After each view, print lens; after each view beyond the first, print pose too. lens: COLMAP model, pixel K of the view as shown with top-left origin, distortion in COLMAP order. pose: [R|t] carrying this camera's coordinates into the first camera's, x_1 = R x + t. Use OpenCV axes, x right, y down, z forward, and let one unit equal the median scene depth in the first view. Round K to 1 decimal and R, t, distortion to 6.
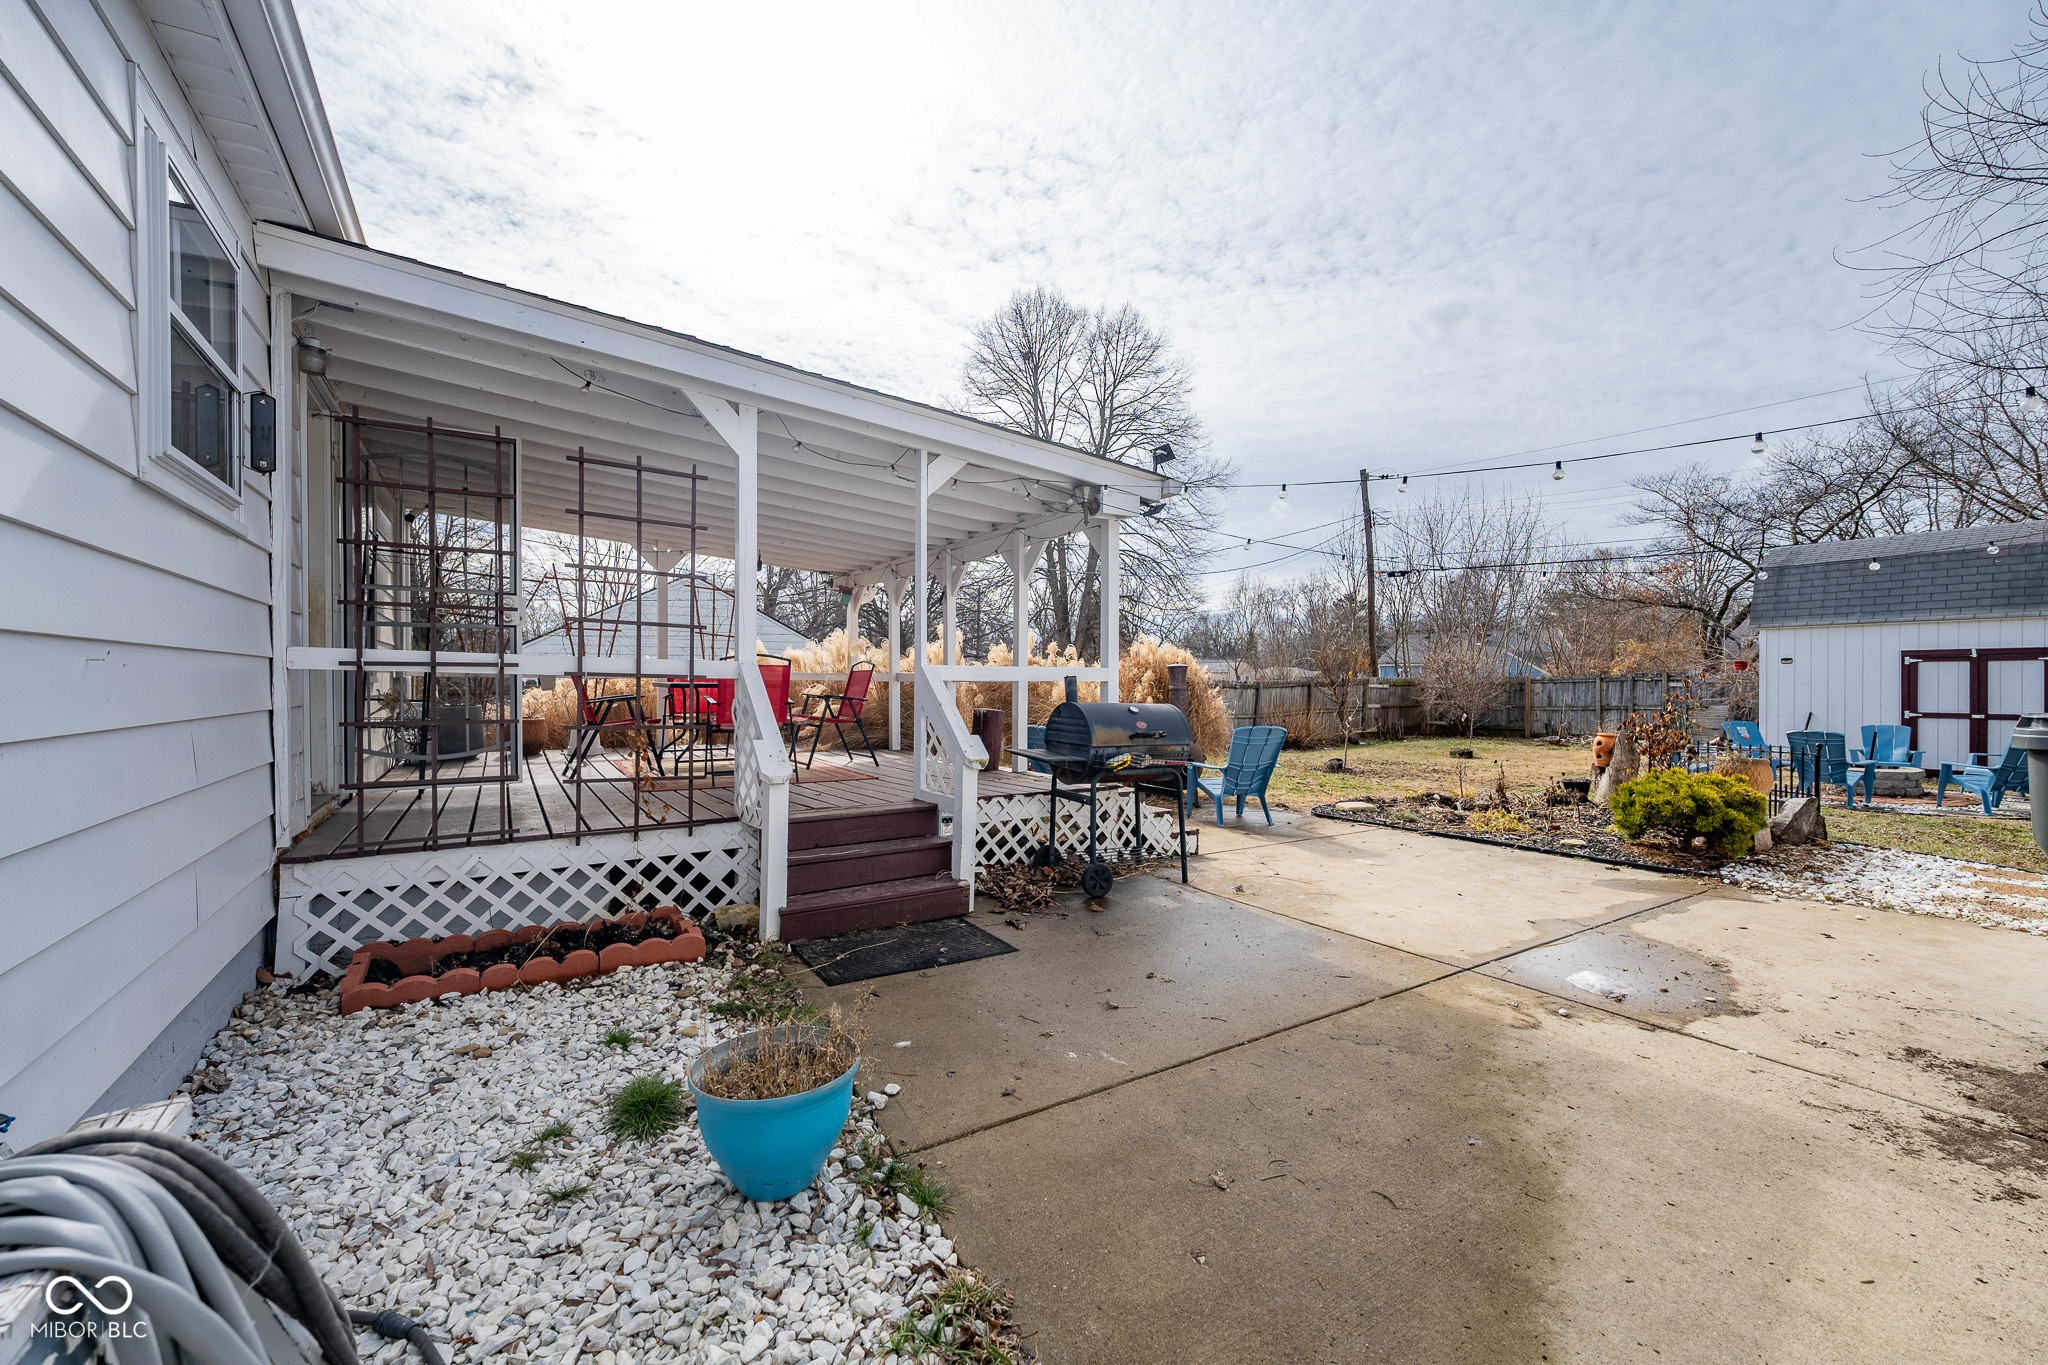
lens RADIAL K [[809.2, 0, 1028.4], [0, 809.2, 689.0], [0, 0, 1]] dist [0.000315, 0.000004]
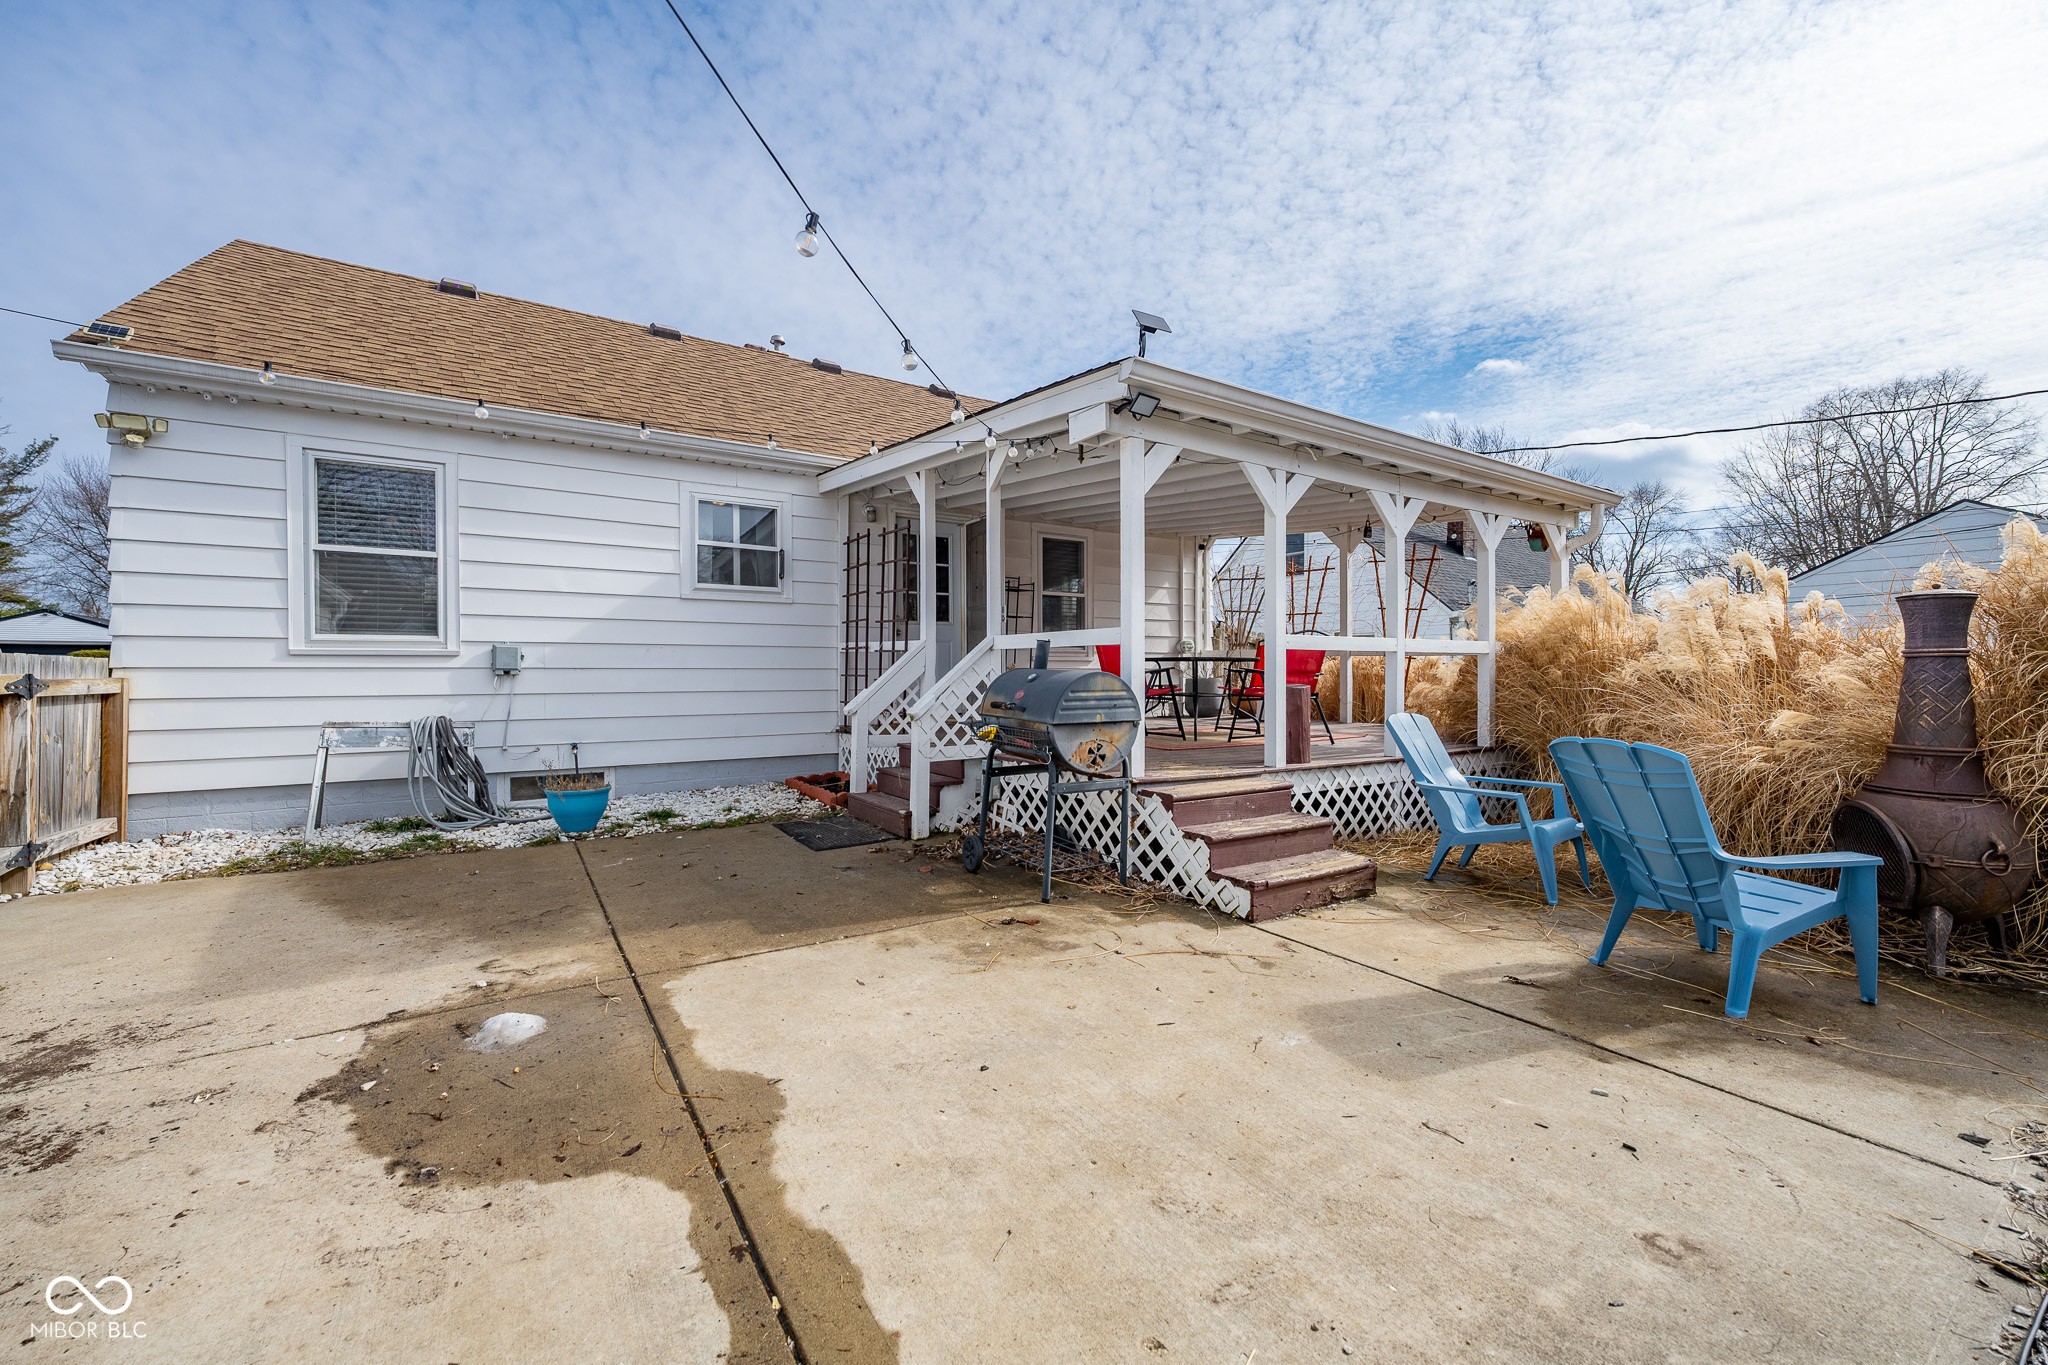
lens RADIAL K [[809.2, 0, 1025.1], [0, 809.2, 674.5], [0, 0, 1]] dist [0.000315, 0.000004]
pose [[0.010196, 0.001490, -0.999947, 1.642354], [-0.009410, 0.999955, 0.001394, 0.036776], [0.999904, 0.009396, 0.010210, 1.657971]]
